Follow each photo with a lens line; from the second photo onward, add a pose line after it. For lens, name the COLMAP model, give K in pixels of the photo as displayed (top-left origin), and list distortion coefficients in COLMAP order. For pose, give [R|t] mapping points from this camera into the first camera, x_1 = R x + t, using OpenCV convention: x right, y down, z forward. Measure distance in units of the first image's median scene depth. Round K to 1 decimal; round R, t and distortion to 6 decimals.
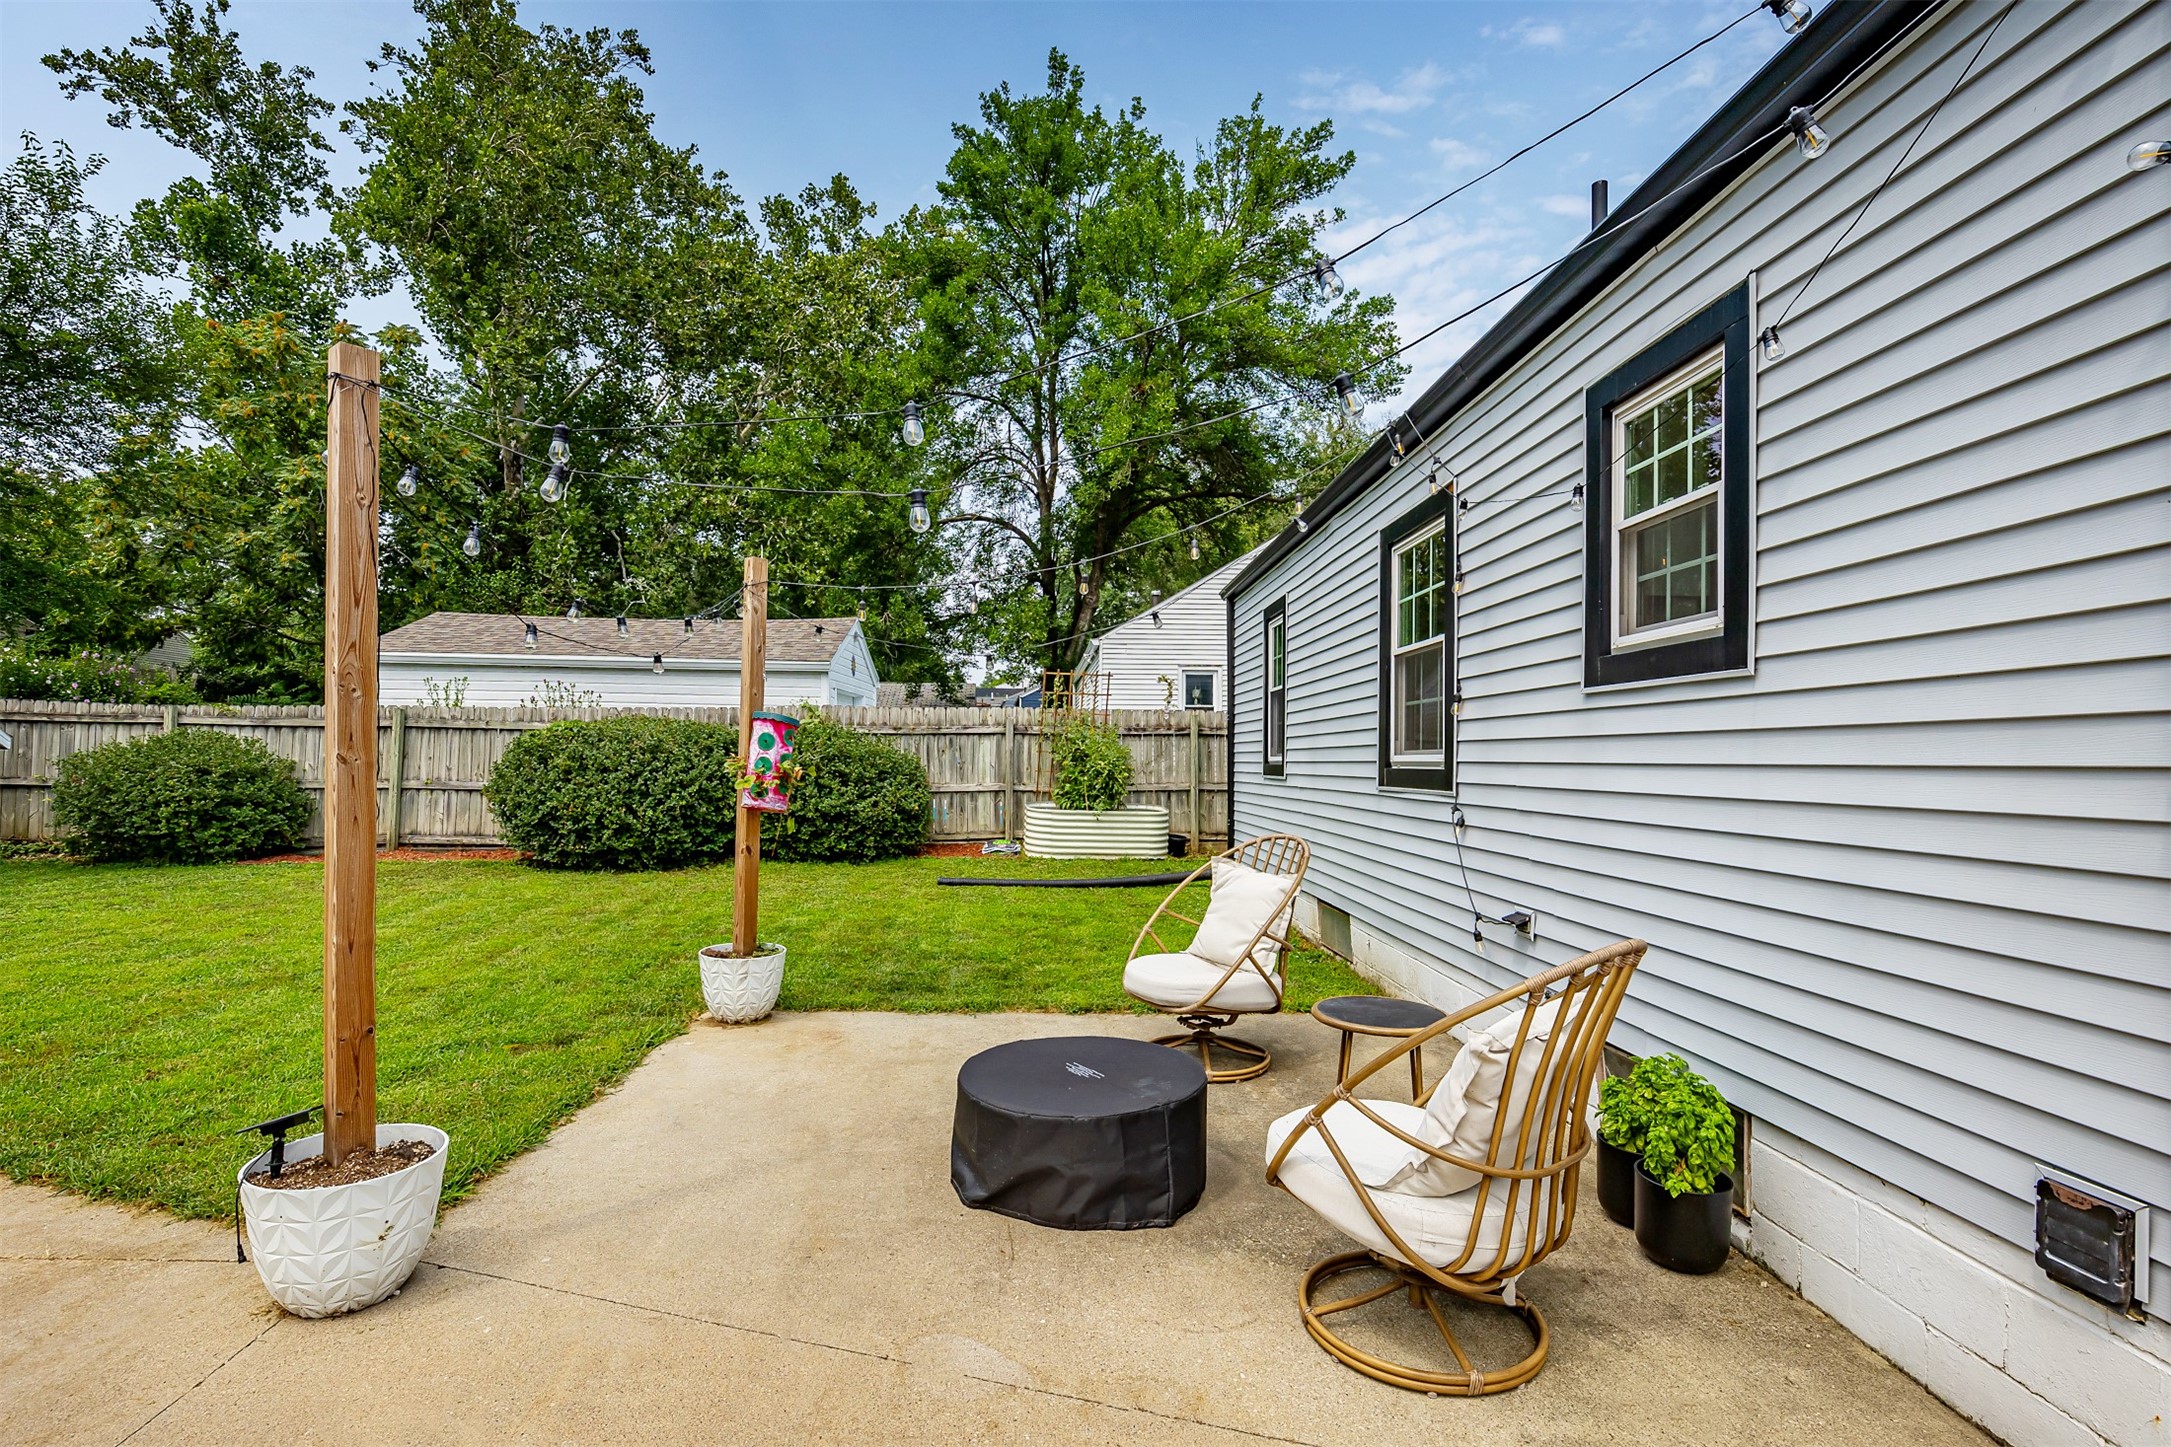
lens RADIAL K [[1003.7, 0, 1079.9], [0, 1003.7, 757.5], [0, 0, 1]] dist [-0.009607, 0.000643]
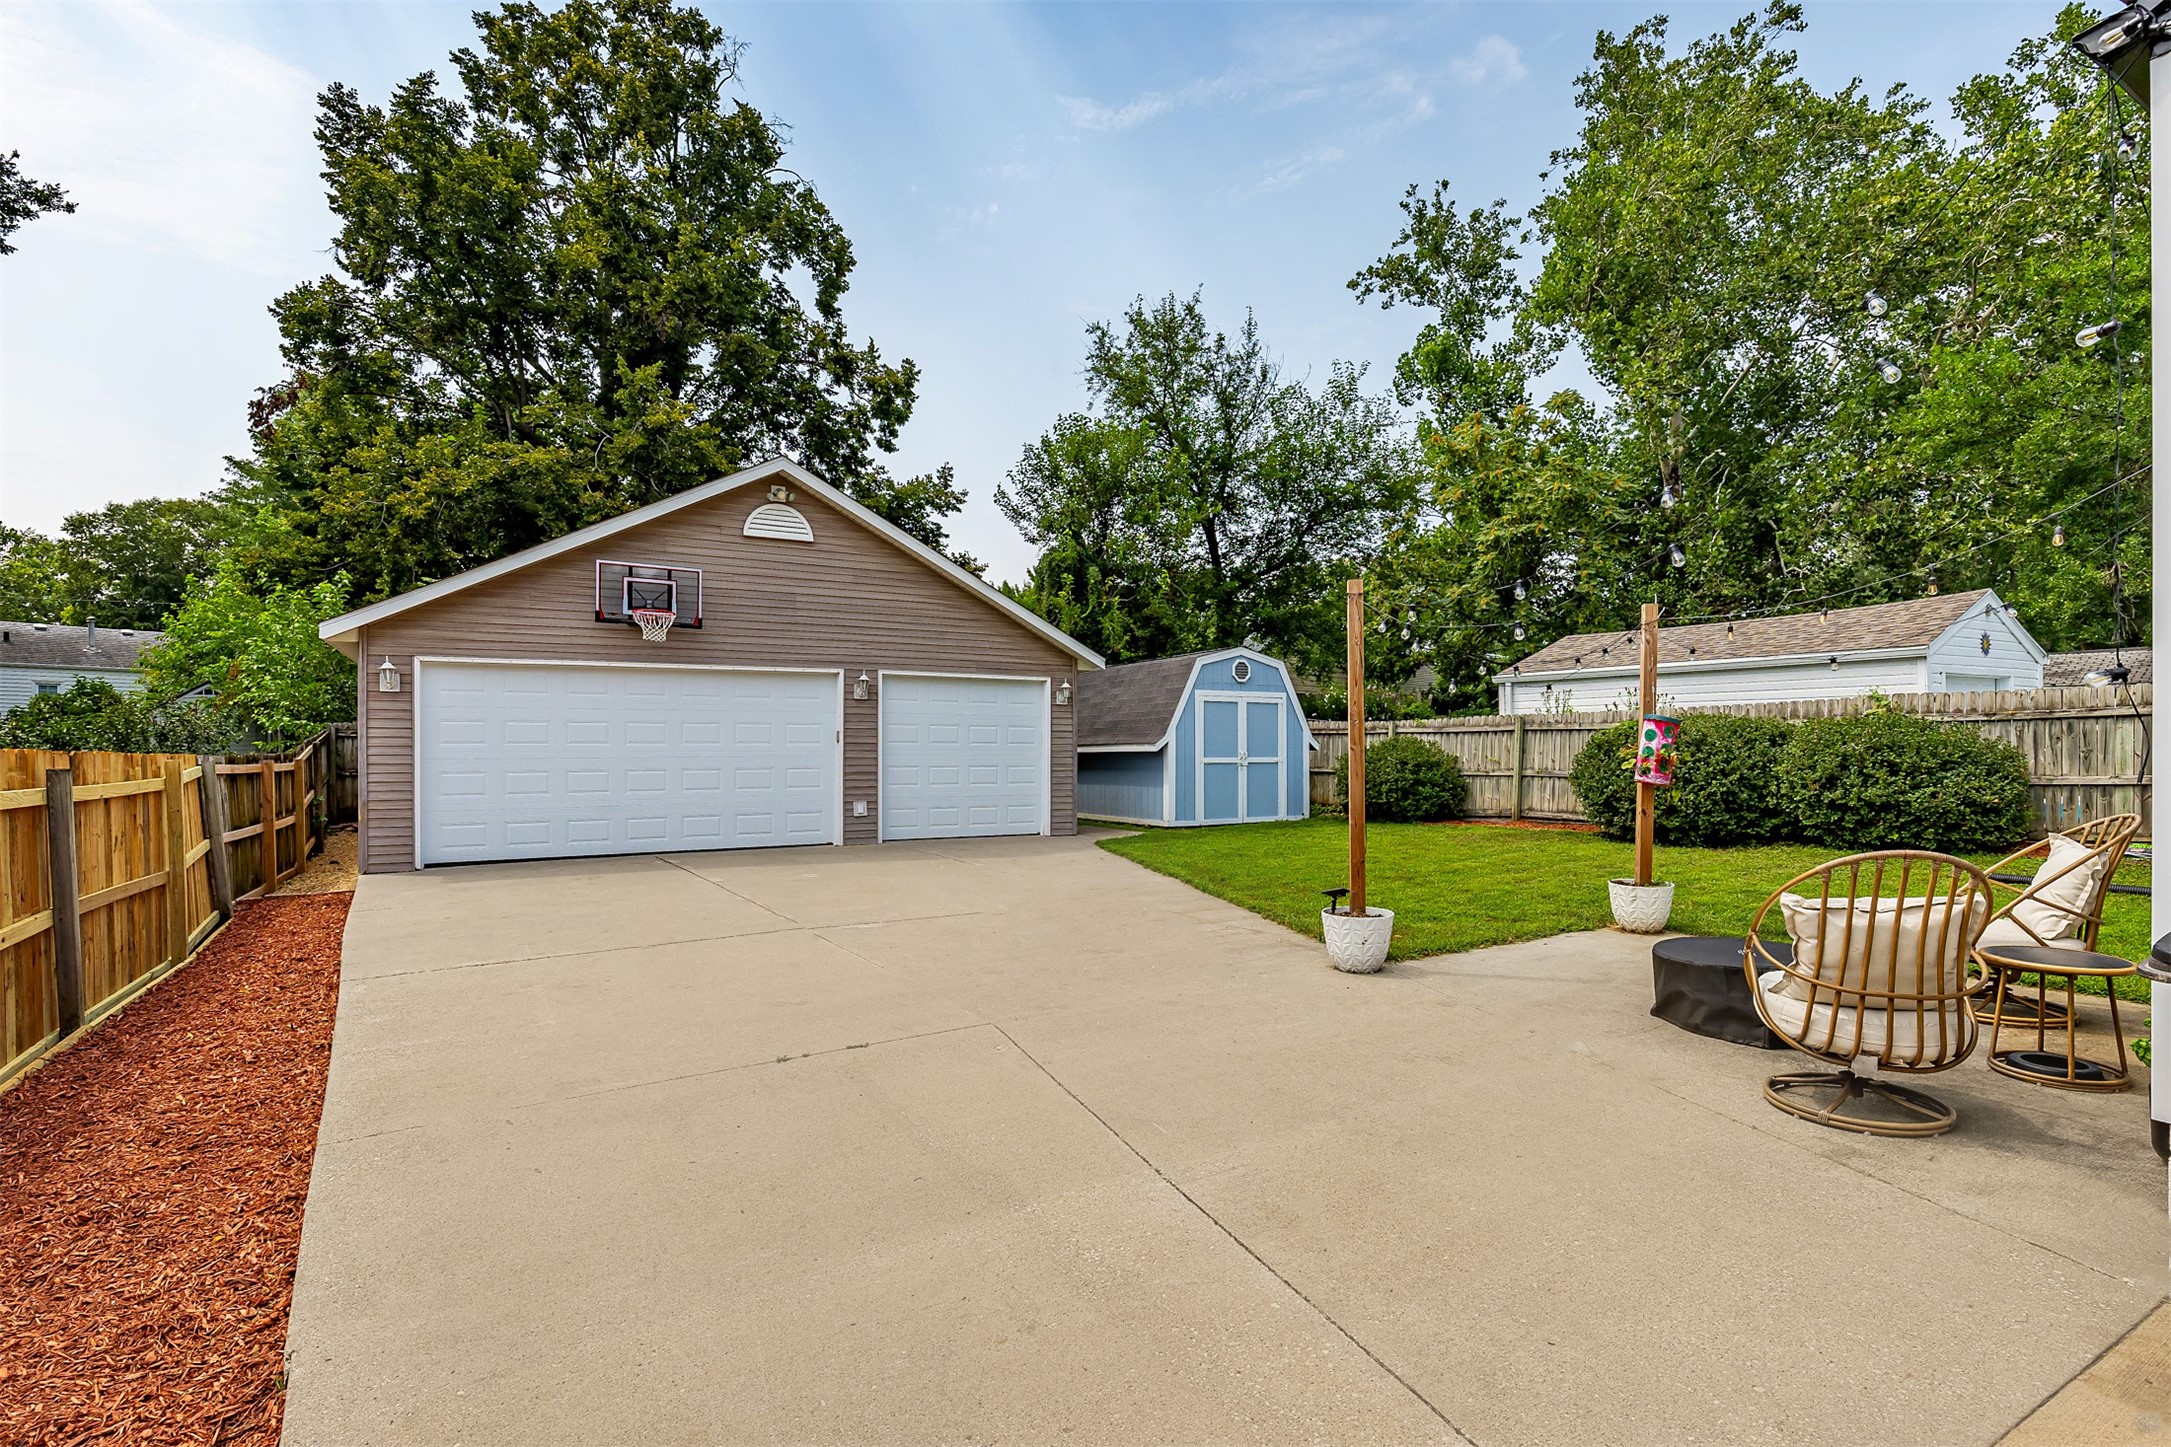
lens RADIAL K [[1003.7, 0, 1087.7], [0, 1003.7, 745.1], [0, 0, 1]] dist [-0.009607, 0.000643]
pose [[0.471929, -0.018622, -0.881440, 0.099613], [0.009570, 0.999826, -0.016000, 0.002339], [0.881585, -0.000884, 0.472025, -0.065229]]
